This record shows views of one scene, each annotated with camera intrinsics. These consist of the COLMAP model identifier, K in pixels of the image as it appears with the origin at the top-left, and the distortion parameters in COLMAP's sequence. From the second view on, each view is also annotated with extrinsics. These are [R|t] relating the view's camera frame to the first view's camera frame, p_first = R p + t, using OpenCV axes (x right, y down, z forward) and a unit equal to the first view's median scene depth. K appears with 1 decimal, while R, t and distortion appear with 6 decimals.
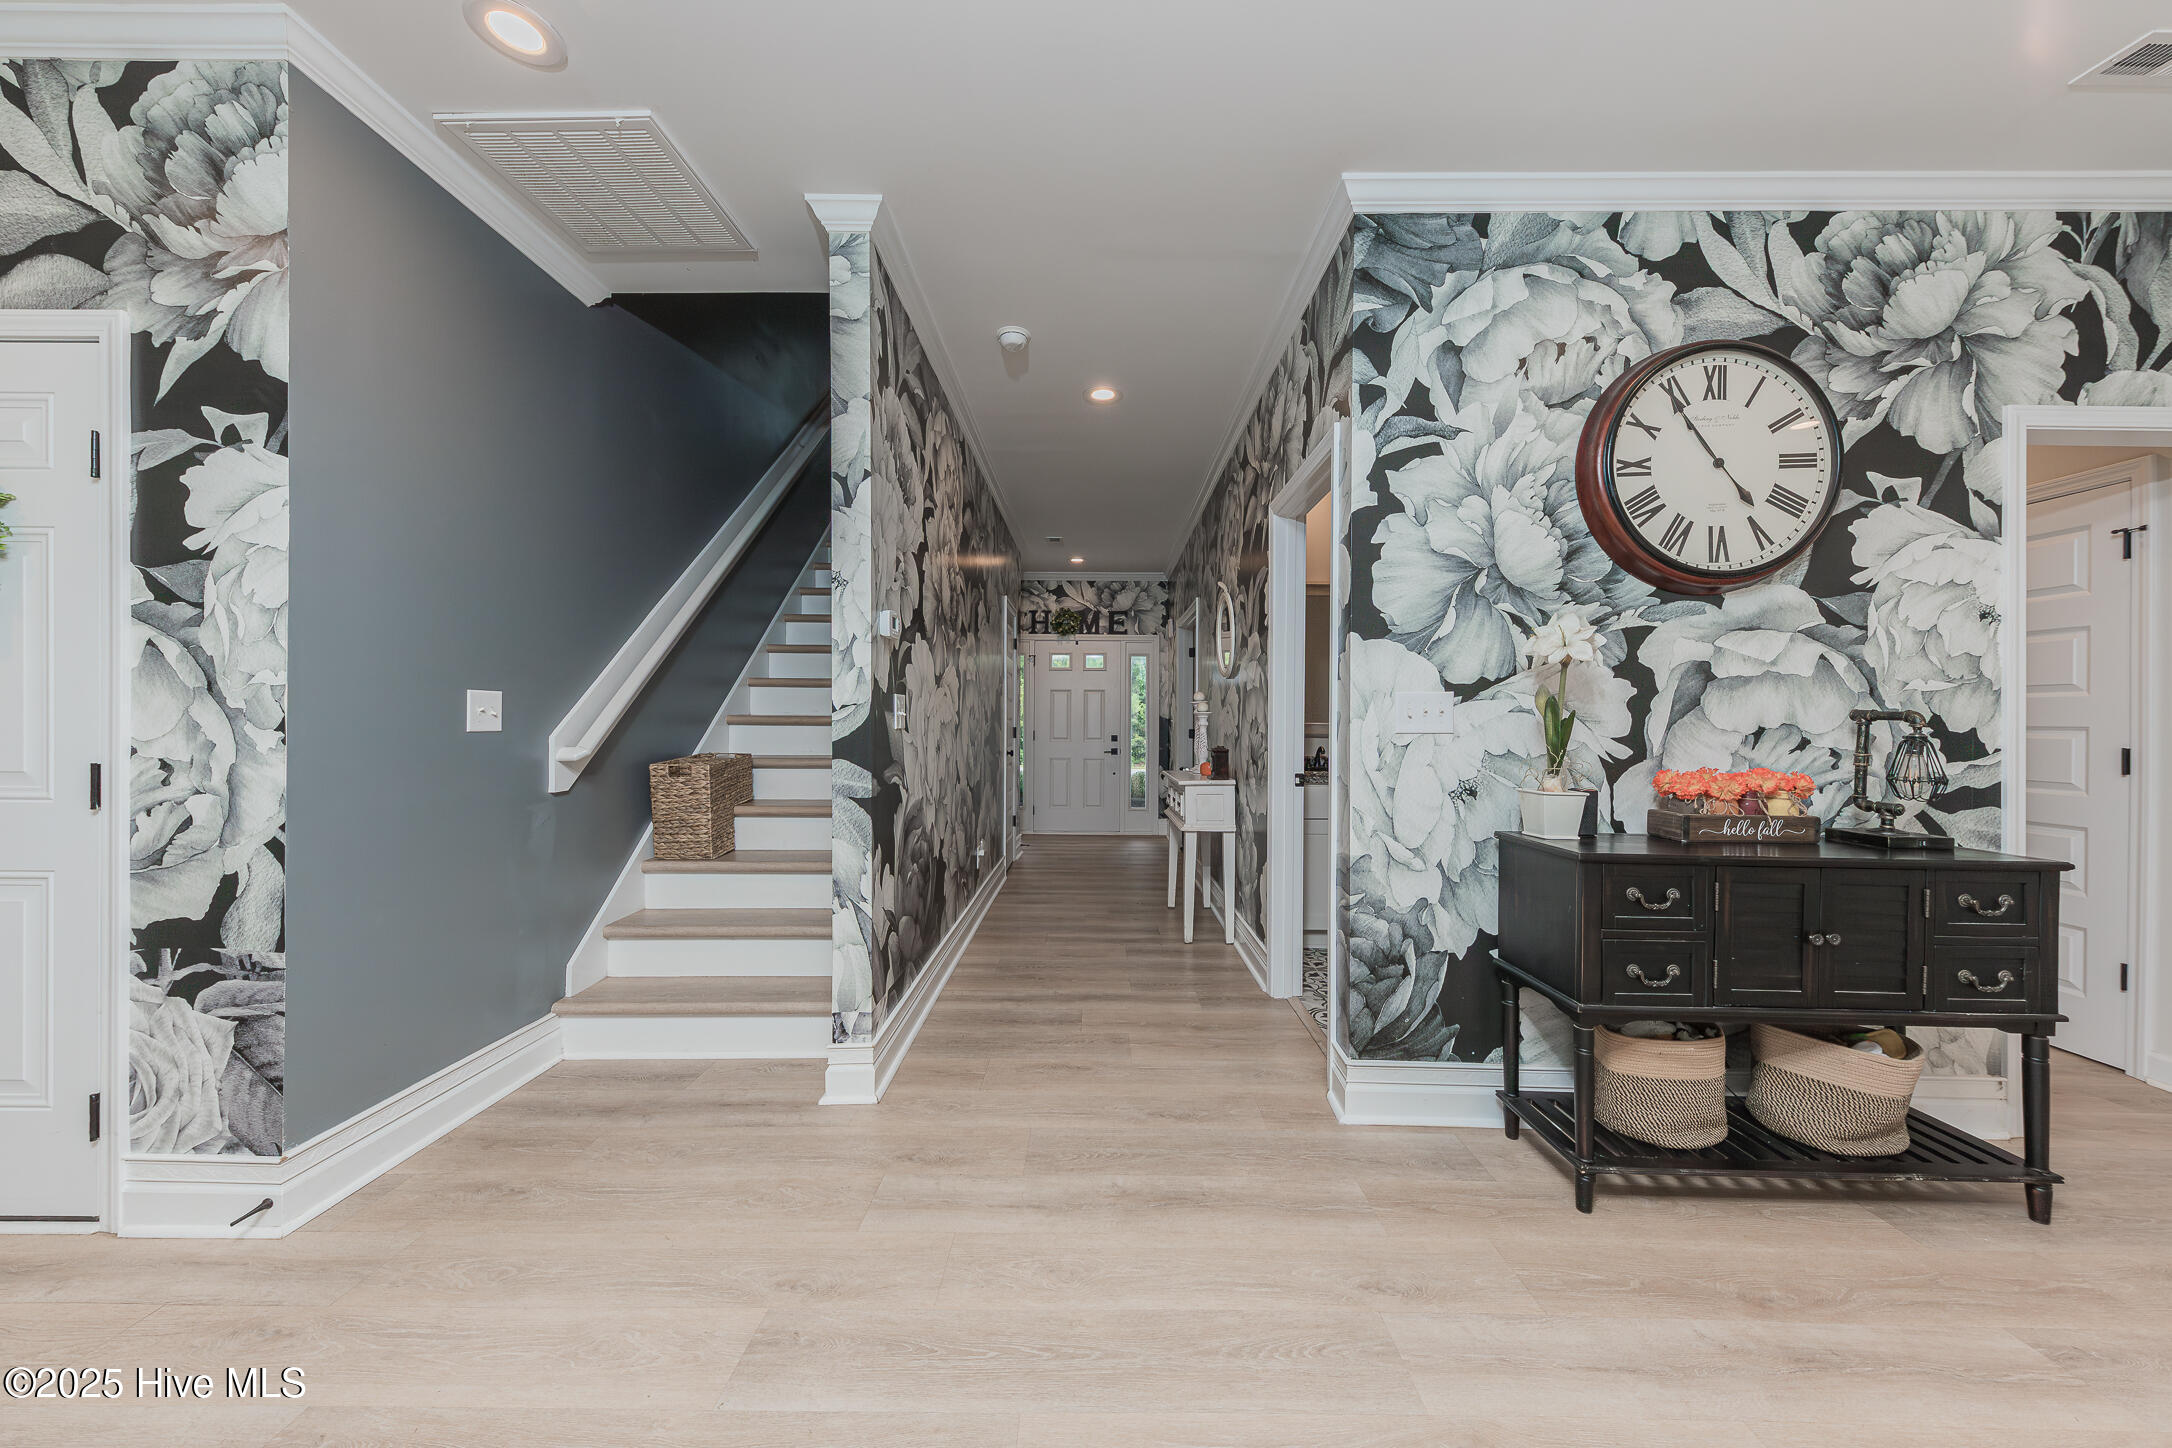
lens RADIAL K [[748.7, 0, 1086.6], [0, 748.7, 725.6], [0, 0, 1]] dist [0.009854, -0.003159]
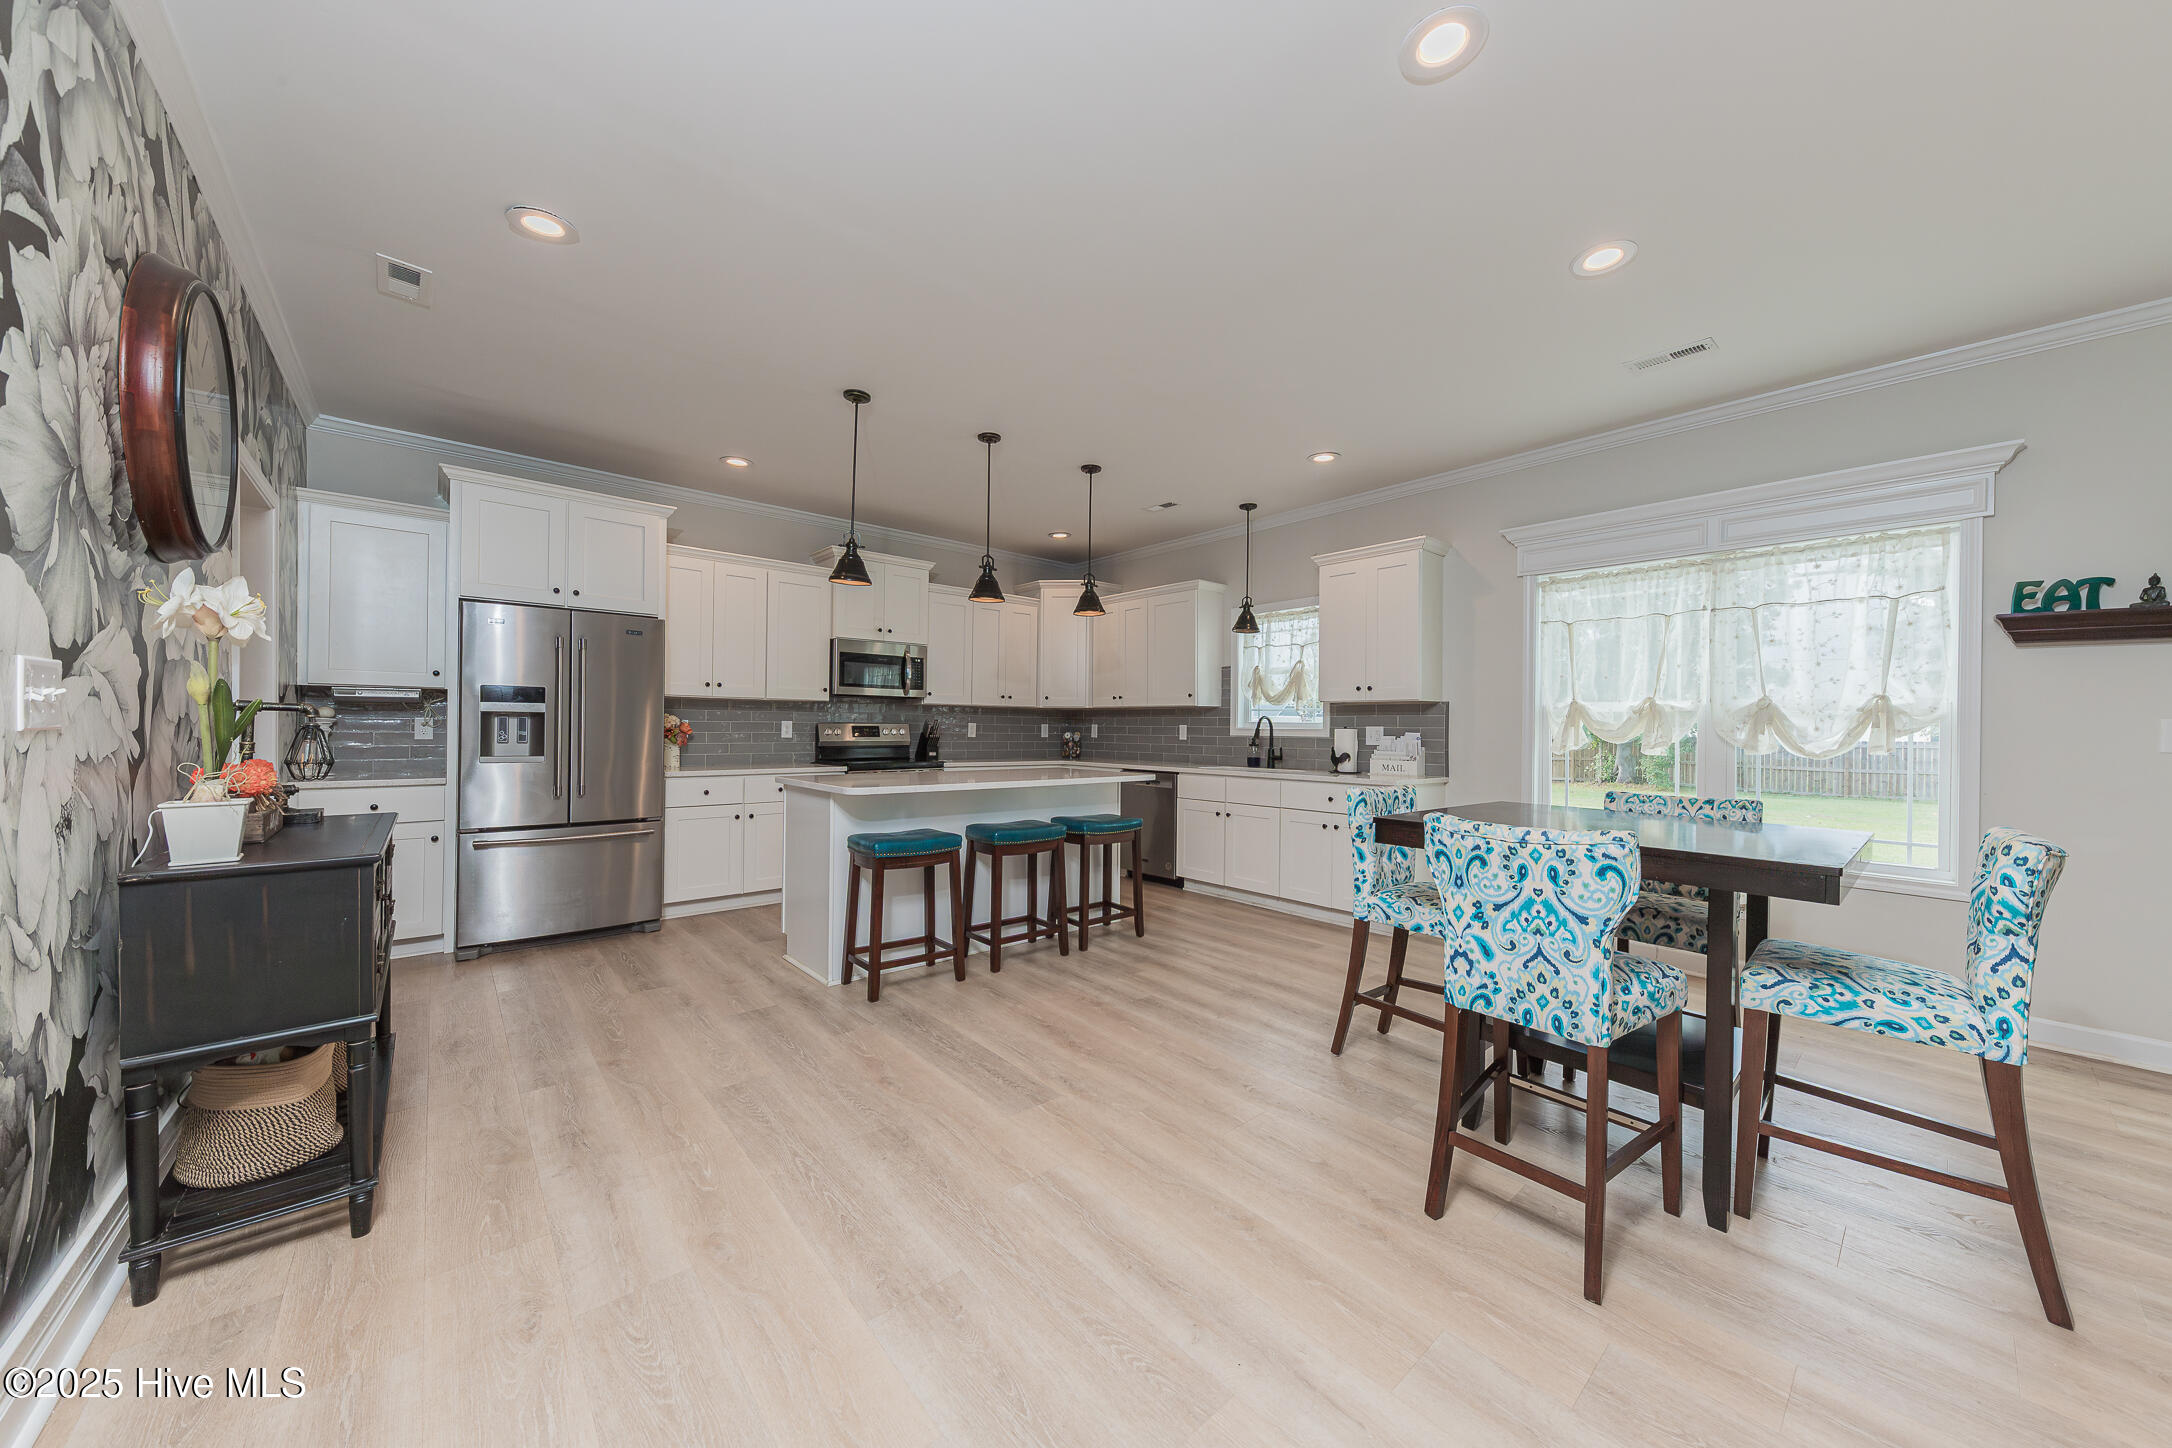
lens RADIAL K [[748.7, 0, 1076.0], [0, 748.7, 737.6], [0, 0, 1]] dist [0.009854, -0.003159]
pose [[-0.657394, -0.026838, 0.753069, -0.523204], [-0.013315, 0.999623, 0.024001, -0.008836], [-0.753429, 0.005751, -0.657504, 0.785374]]
